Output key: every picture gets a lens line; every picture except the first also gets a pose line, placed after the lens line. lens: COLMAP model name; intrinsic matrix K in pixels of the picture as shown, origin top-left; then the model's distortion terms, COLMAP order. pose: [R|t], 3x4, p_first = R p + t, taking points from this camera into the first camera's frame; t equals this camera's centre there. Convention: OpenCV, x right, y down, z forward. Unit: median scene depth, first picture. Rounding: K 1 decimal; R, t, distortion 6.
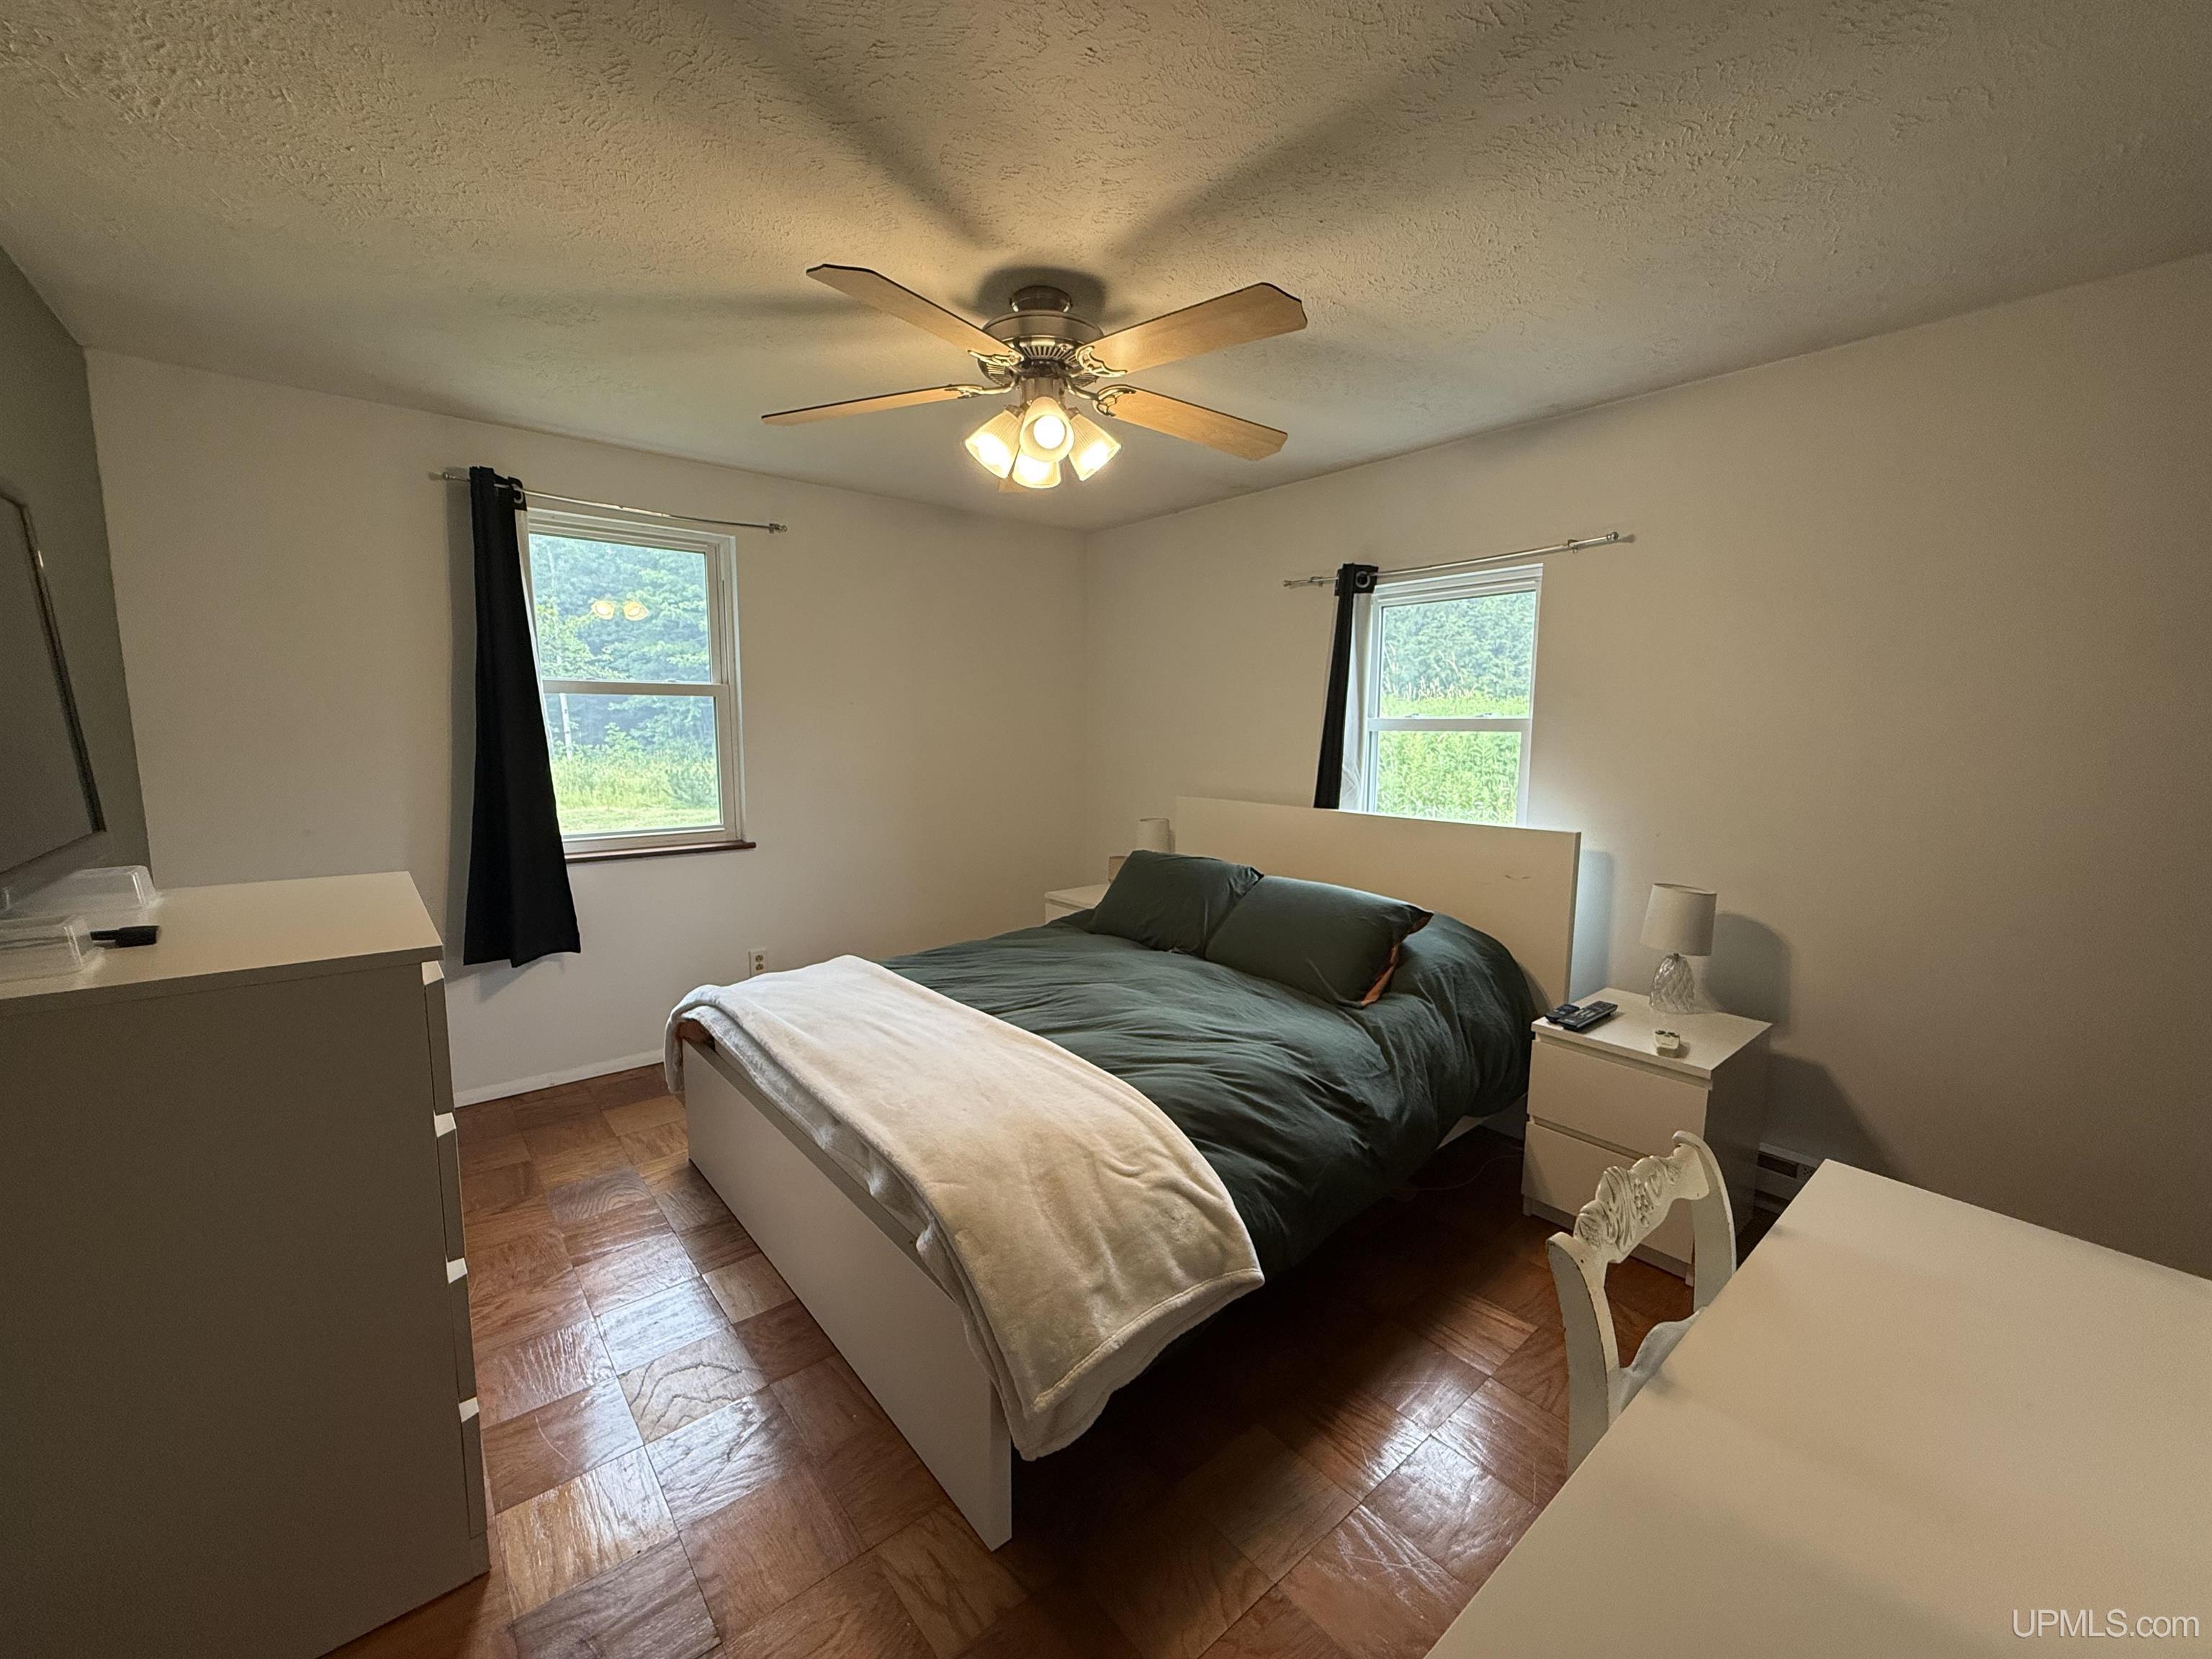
lens RADIAL K [[878.8, 0, 1102.2], [0, 878.8, 834.4], [0, 0, 1]] dist [0.000784, -0.000601]
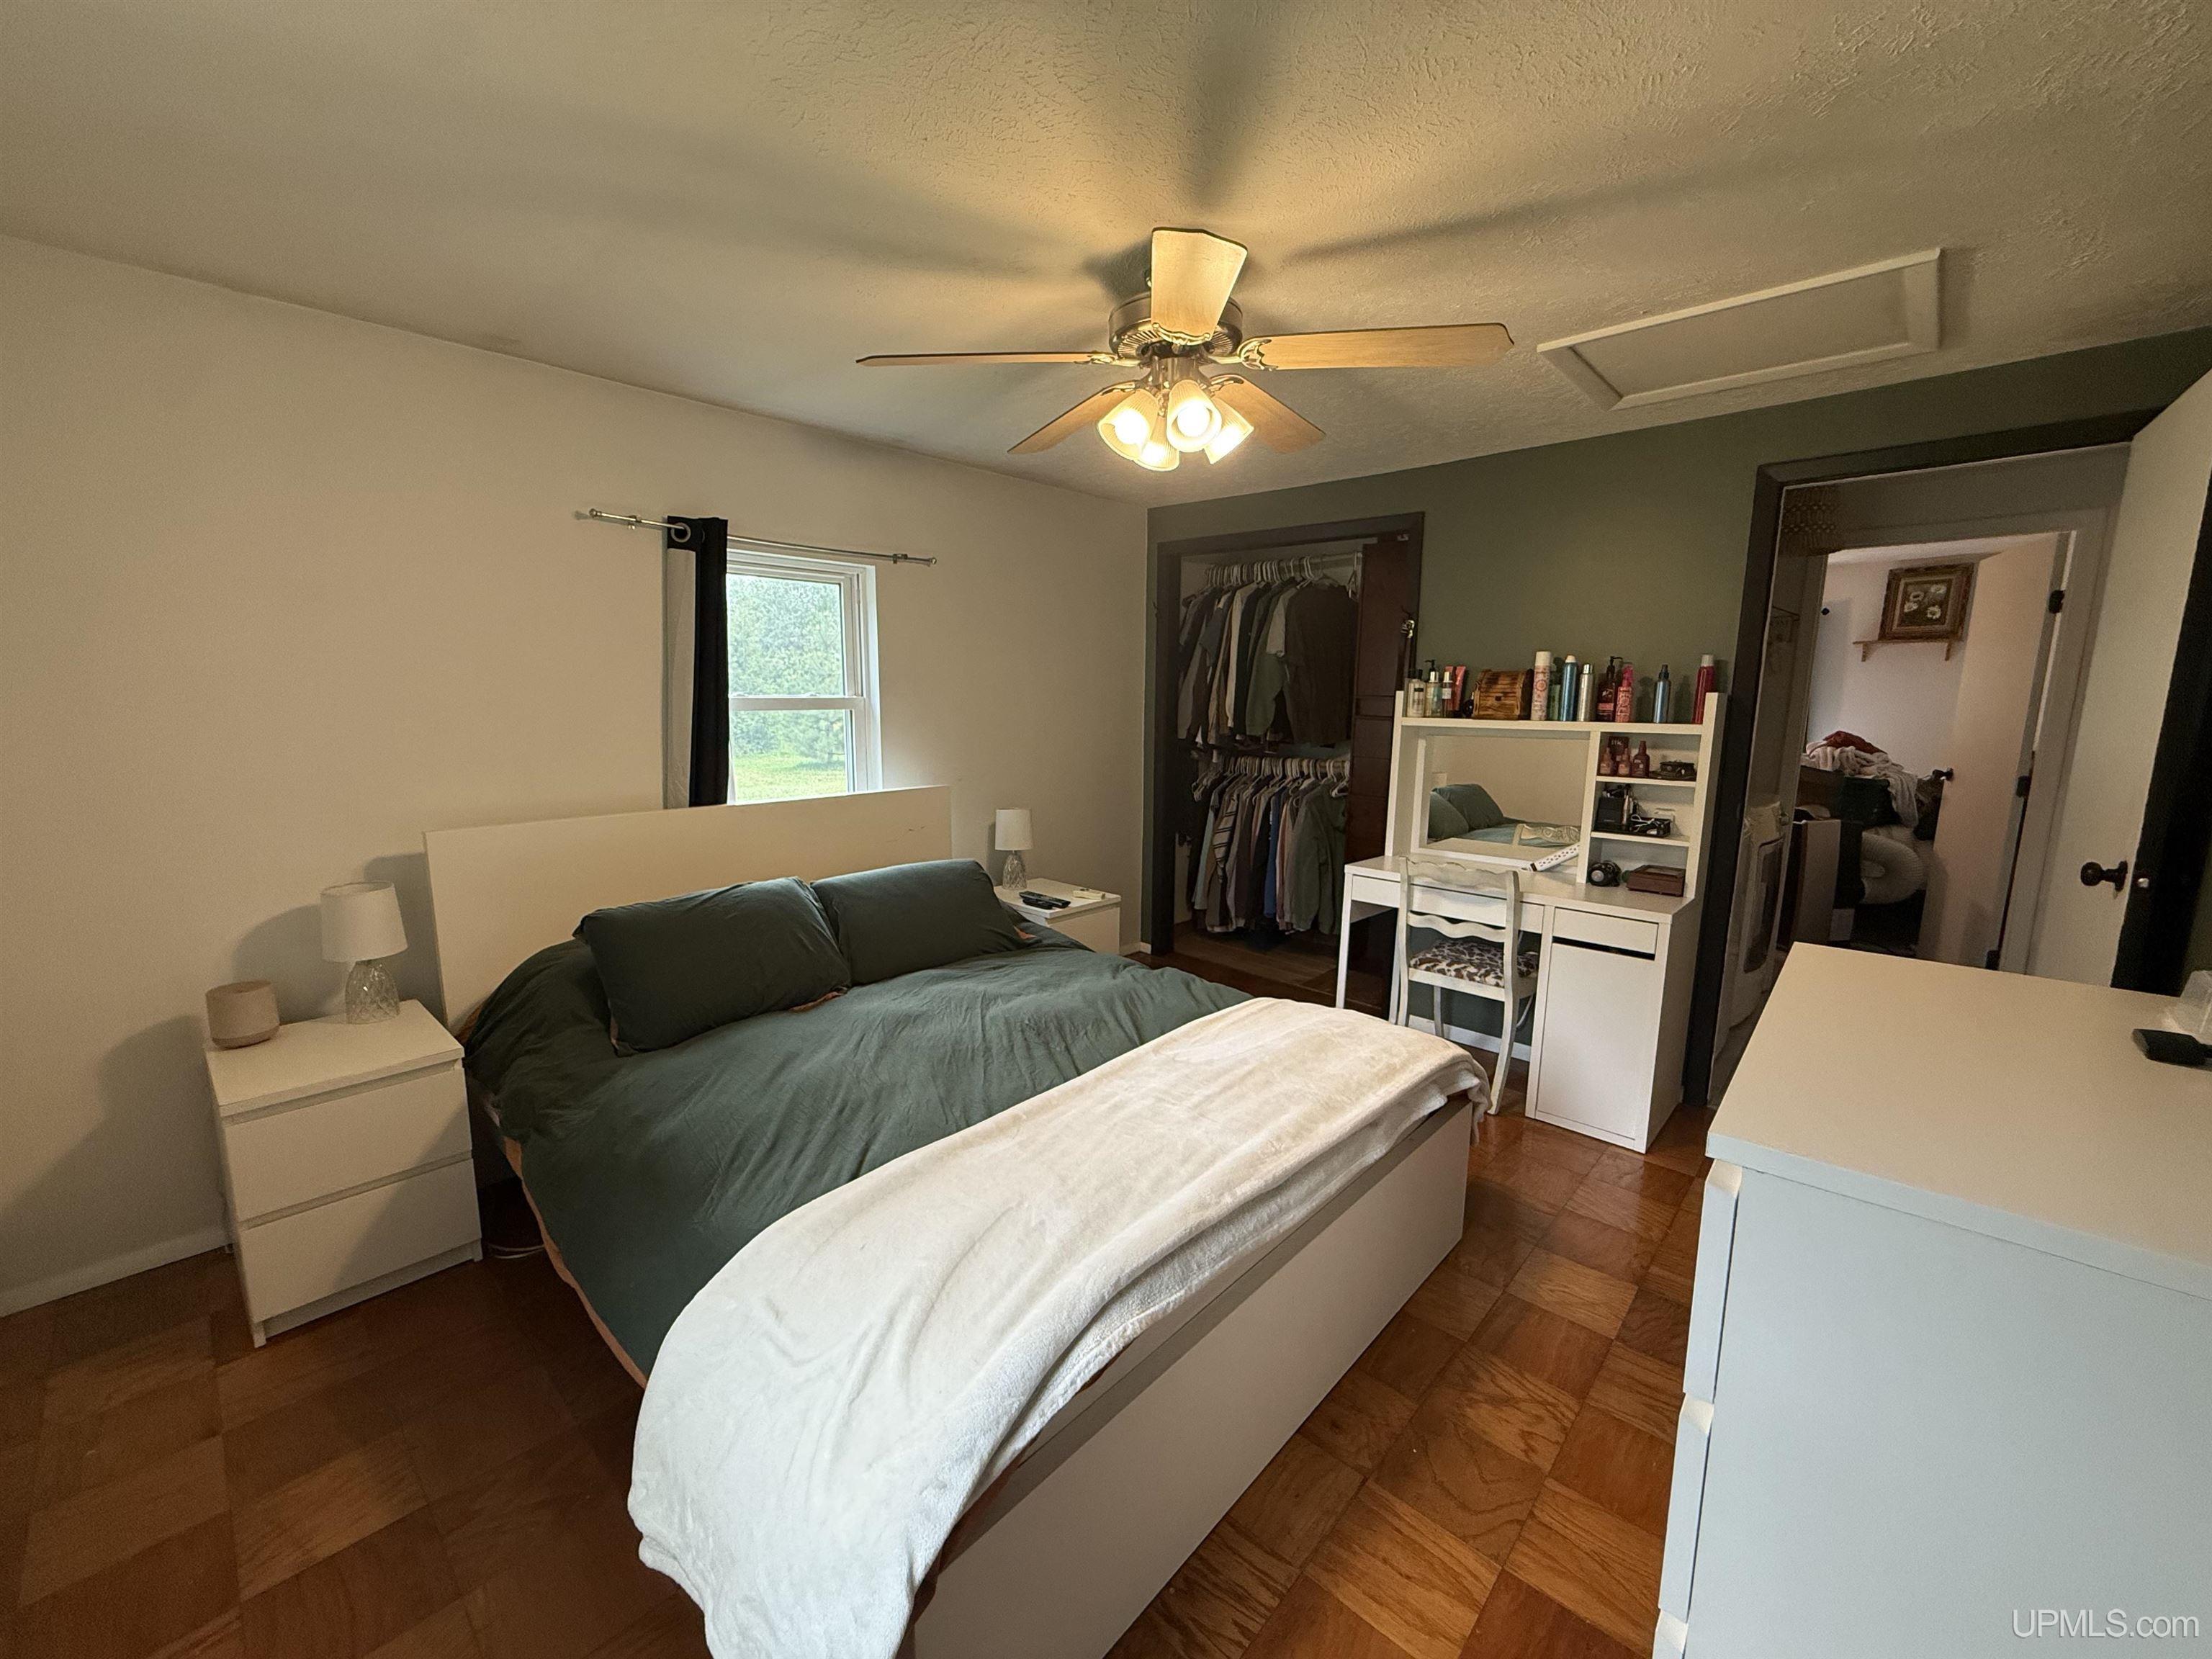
lens RADIAL K [[878.8, 0, 1102.2], [0, 878.8, 834.4], [0, 0, 1]] dist [0.000784, -0.000601]
pose [[-0.129476, -0.158763, 0.978790, -0.818523], [0.118505, 0.977547, 0.174237, -0.138056], [-0.984476, 0.138551, -0.107754, 0.946866]]
